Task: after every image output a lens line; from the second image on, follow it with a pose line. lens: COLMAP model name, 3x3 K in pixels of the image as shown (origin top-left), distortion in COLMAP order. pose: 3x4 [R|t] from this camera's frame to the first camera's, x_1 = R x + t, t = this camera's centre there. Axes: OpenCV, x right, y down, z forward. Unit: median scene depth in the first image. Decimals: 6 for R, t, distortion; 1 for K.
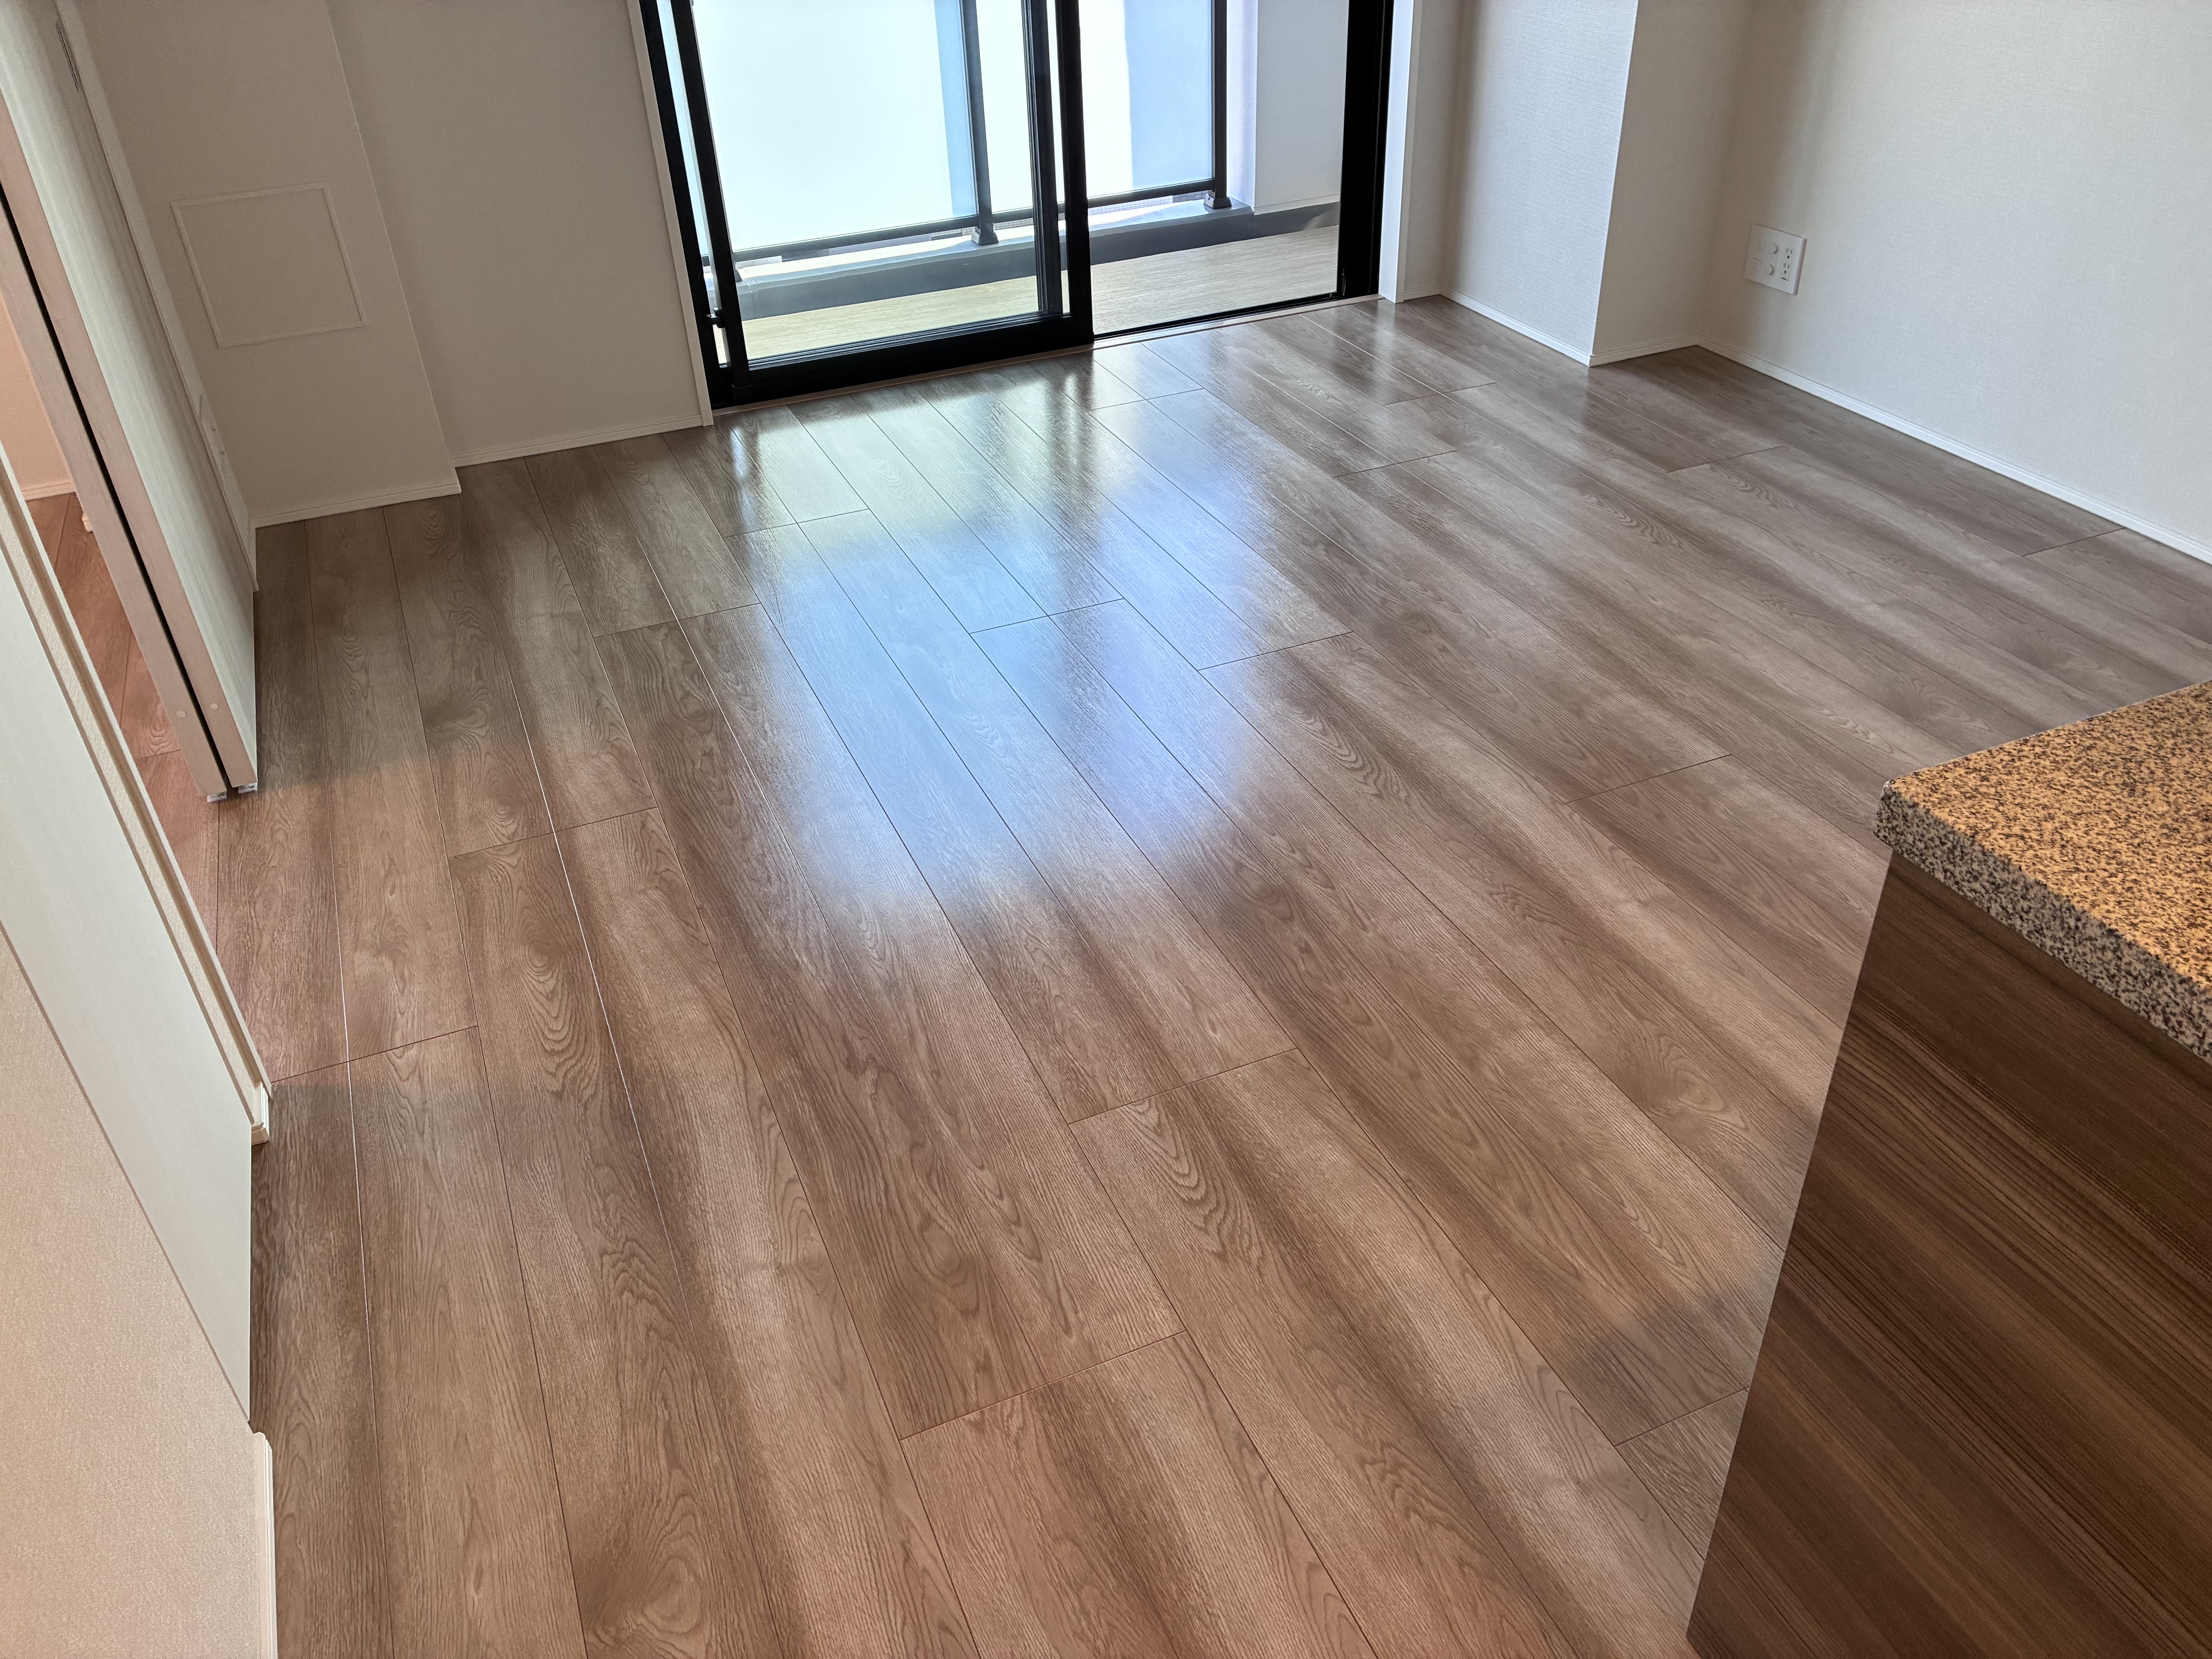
lens RADIAL K [[1700.9, 0, 1106.0], [0, 1700.9, 829.5], [0, 0, 1]] dist [0.004193, 0.004532]
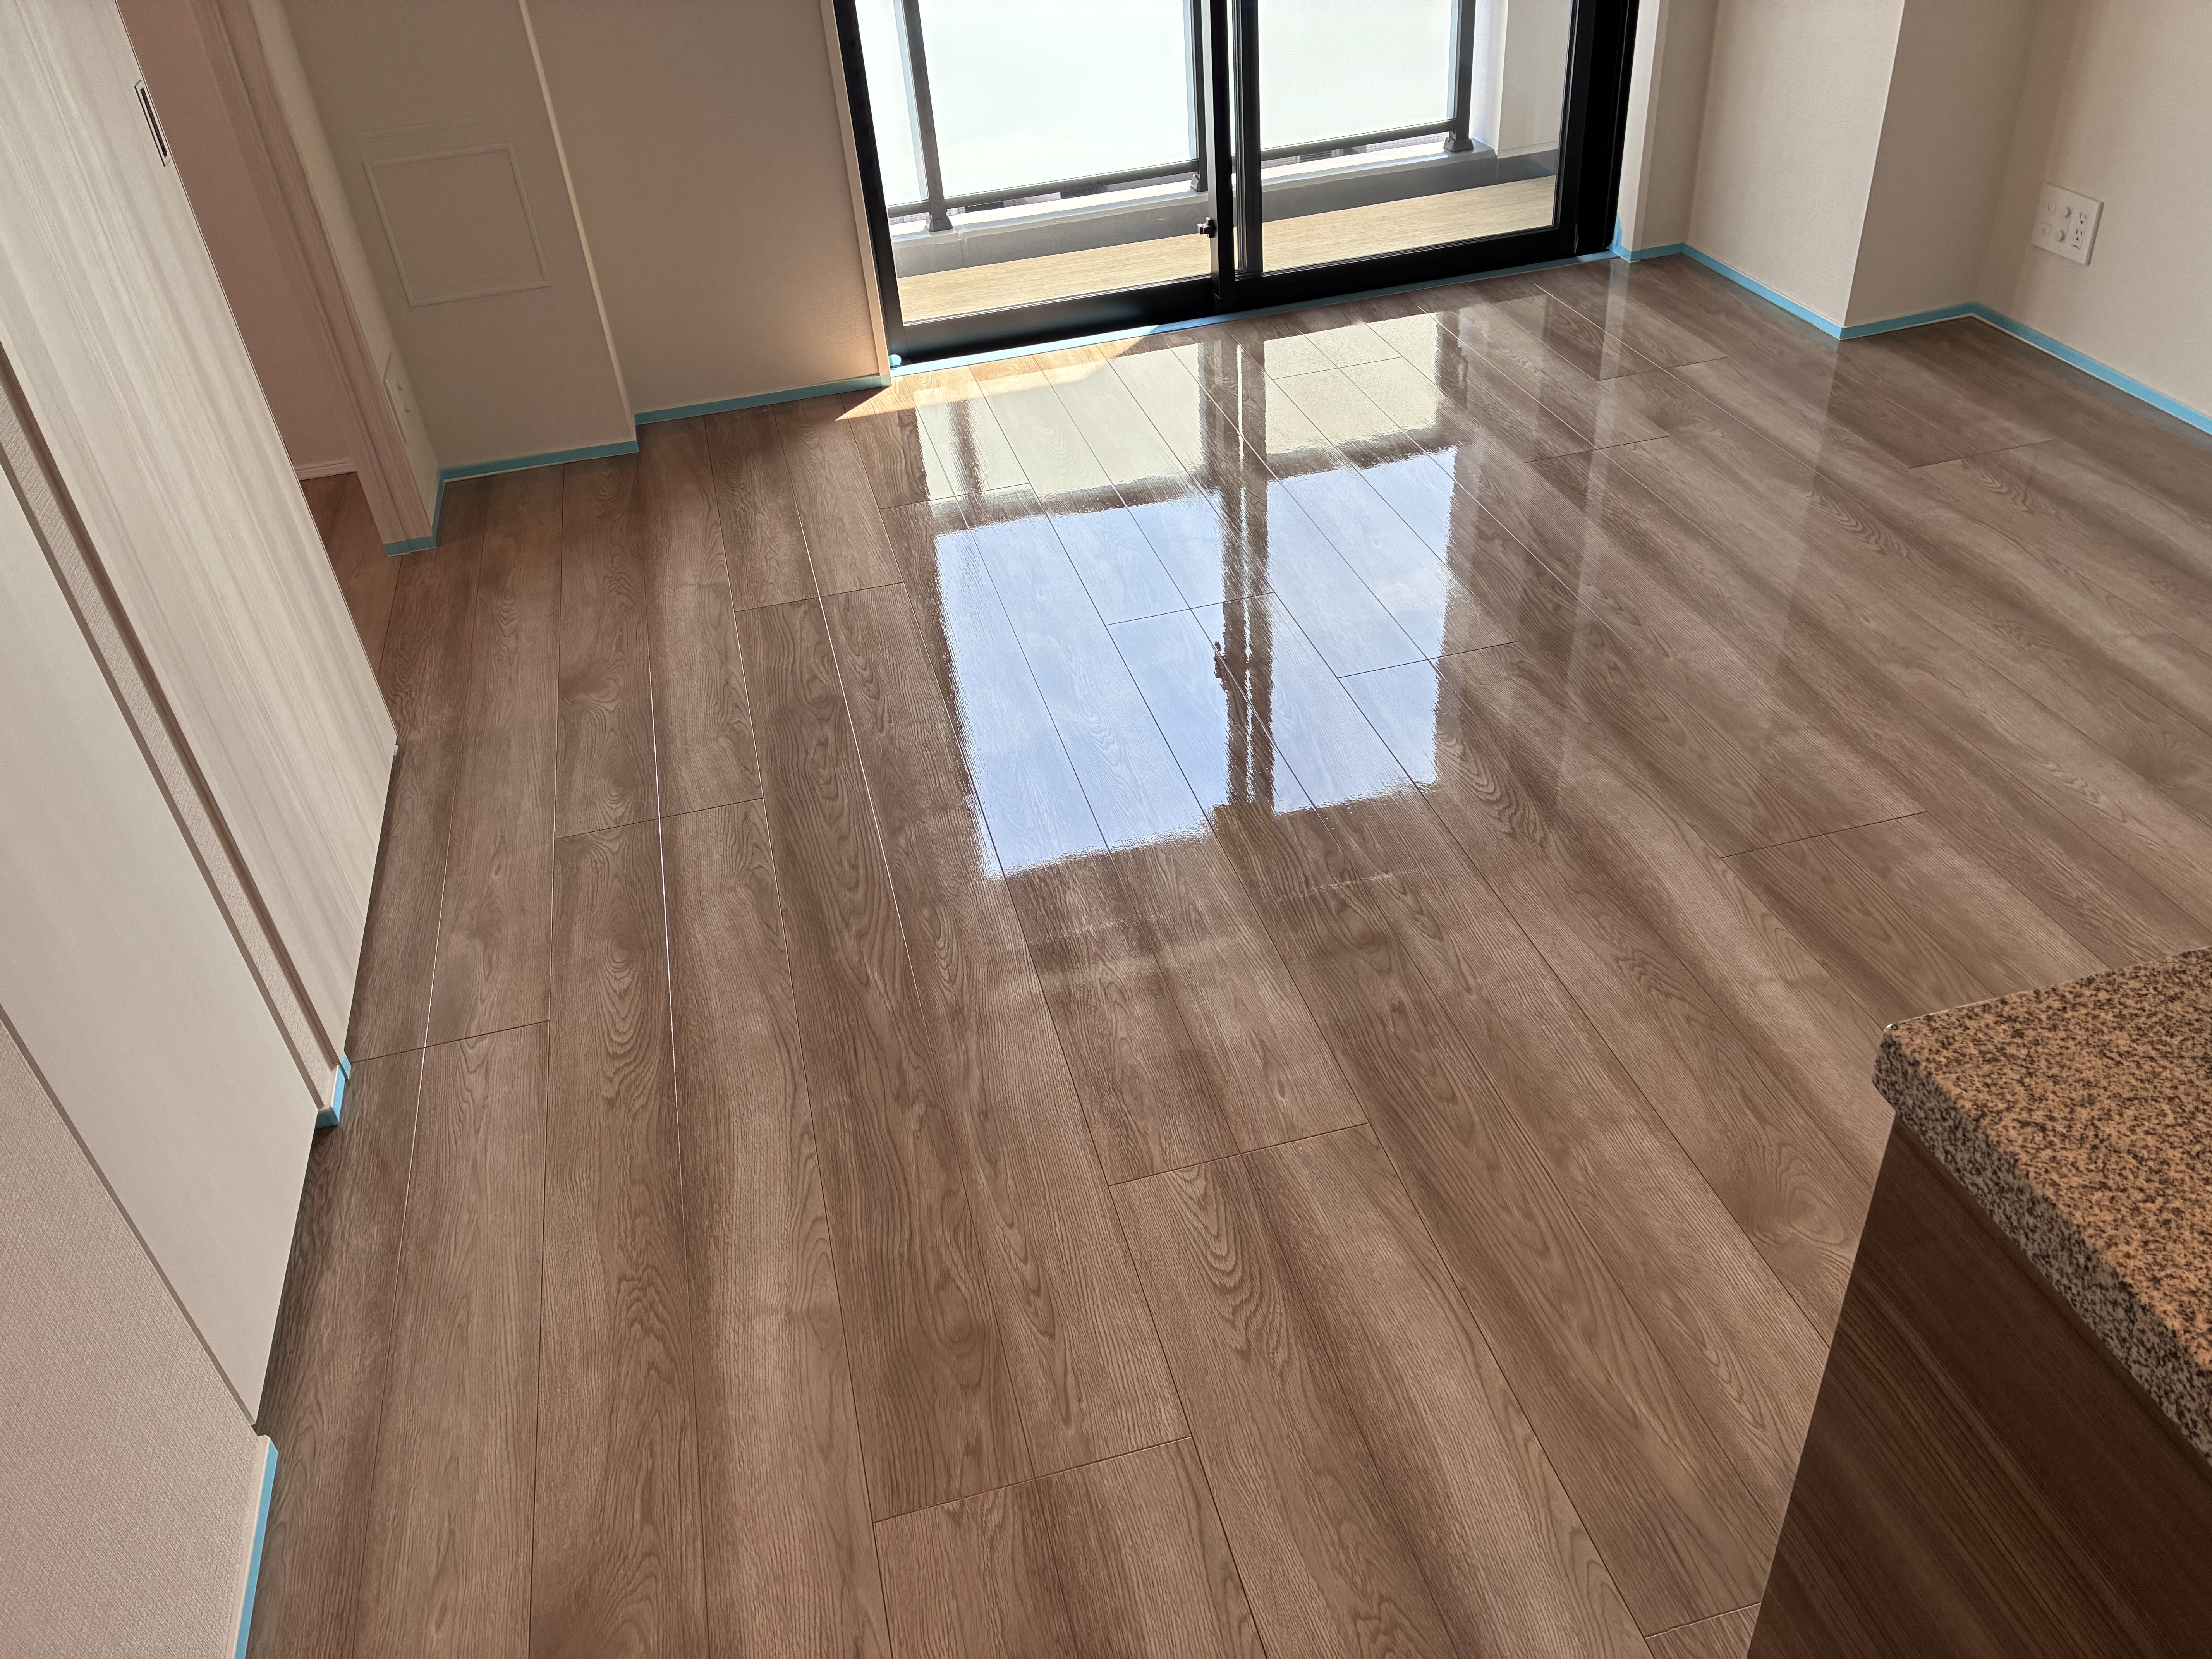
lens RADIAL K [[1695.3, 0, 1096.8], [0, 1695.3, 821.3], [0, 0, 1]] dist [0.009950, 0.004414]
pose [[0.985487, 0.063400, -0.157467, 0.104557], [-0.056950, 0.997356, 0.045145, -0.069409], [0.159913, -0.035523, 0.986492, 0.075100]]
